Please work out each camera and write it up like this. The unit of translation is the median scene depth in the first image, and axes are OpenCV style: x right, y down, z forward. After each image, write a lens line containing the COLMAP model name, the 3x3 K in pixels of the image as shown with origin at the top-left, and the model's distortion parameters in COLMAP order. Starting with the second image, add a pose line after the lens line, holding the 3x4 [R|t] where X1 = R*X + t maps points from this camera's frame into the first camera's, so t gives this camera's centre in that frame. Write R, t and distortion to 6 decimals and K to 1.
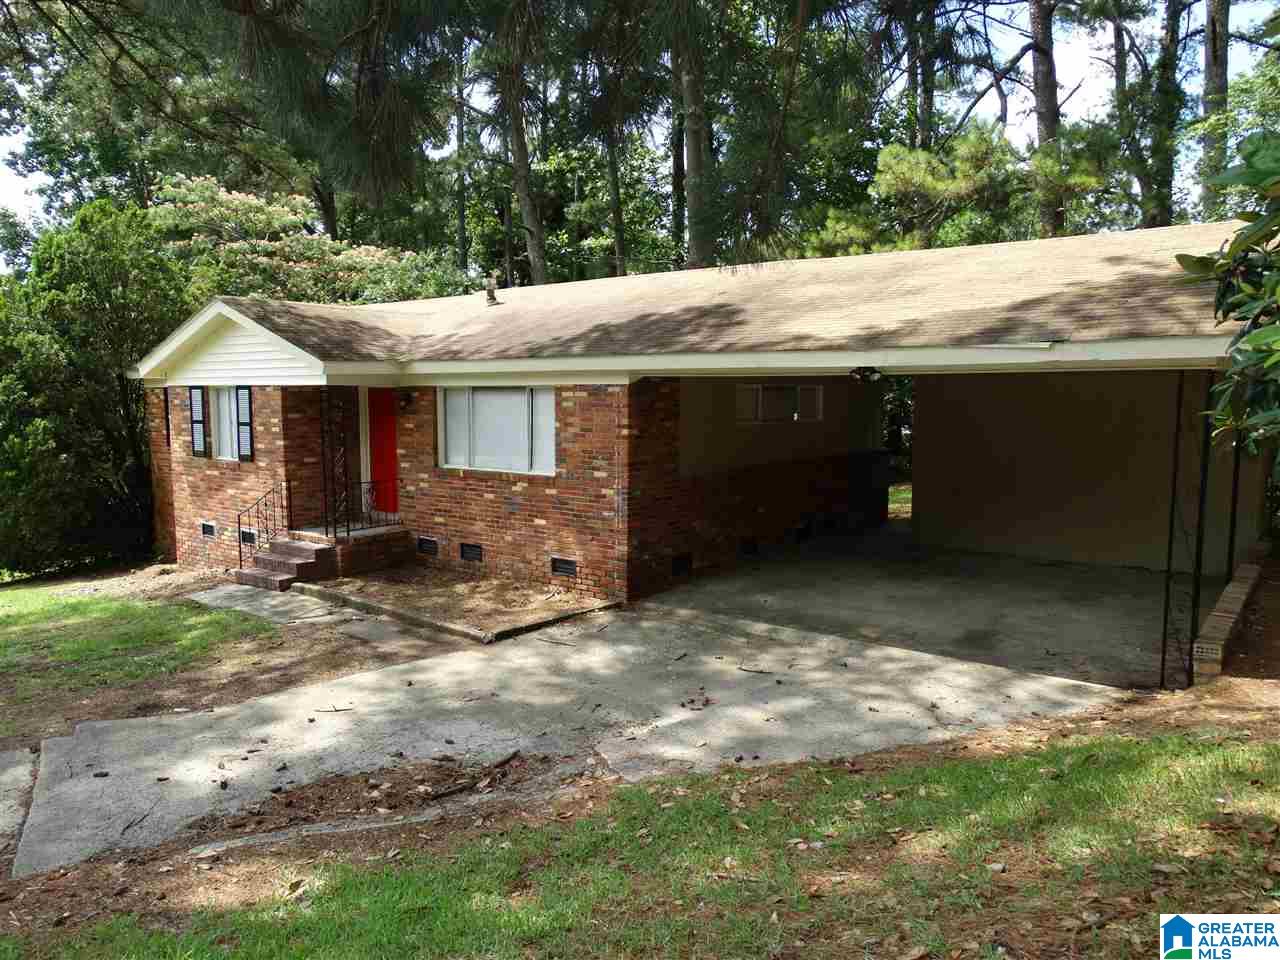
lens RADIAL K [[907.8, 0, 639.5], [0, 907.8, 483.3], [0, 0, 1]] dist [-0.003353, 0.003182]
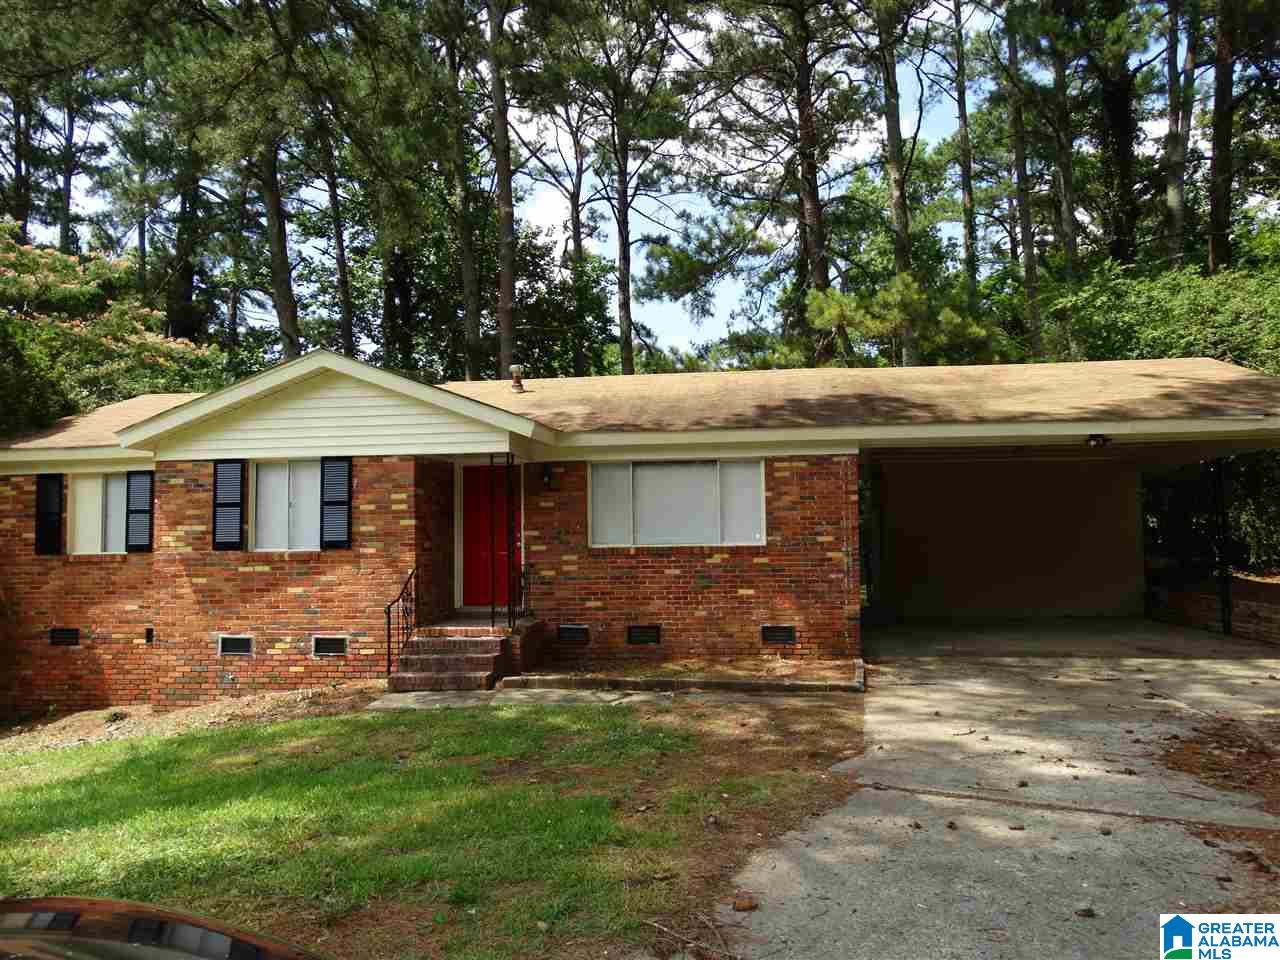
lens RADIAL K [[907.8, 0, 638.4], [0, 907.8, 478.9], [0, 0, 1]] dist [-0.003353, 0.003182]
pose [[0.857845, 0.028627, 0.513111, -0.726338], [0.064210, 0.984653, -0.162285, 0.074122], [-0.509882, 0.172162, 0.842841, 0.195178]]
